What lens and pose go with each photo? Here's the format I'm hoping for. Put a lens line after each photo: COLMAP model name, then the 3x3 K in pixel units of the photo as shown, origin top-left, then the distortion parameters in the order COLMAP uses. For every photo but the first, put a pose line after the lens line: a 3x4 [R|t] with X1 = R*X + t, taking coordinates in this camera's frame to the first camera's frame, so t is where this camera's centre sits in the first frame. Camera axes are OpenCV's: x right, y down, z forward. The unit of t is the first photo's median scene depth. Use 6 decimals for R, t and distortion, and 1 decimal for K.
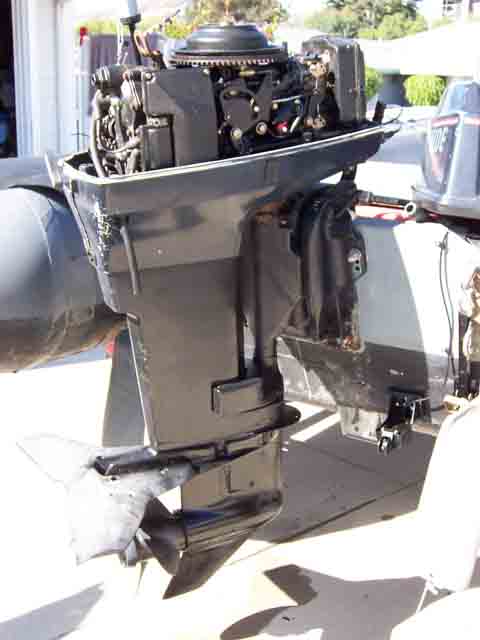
lens RADIAL K [[962.0, 0, 240.0], [0, 962.0, 320.0], [0, 0, 1]] dist [-0.008444, -0.041819]
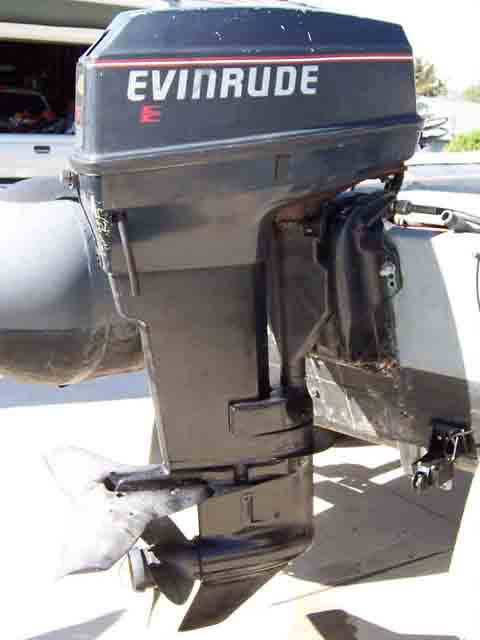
lens RADIAL K [[903.6, 0, 240.0], [0, 903.6, 320.0], [0, 0, 1]] dist [-0.021396, -0.007737]
pose [[0.982932, 0.036134, -0.180386, 0.132561], [-0.048063, 0.996905, -0.062206, 0.040265], [0.177580, 0.069814, 0.981627, 0.127759]]
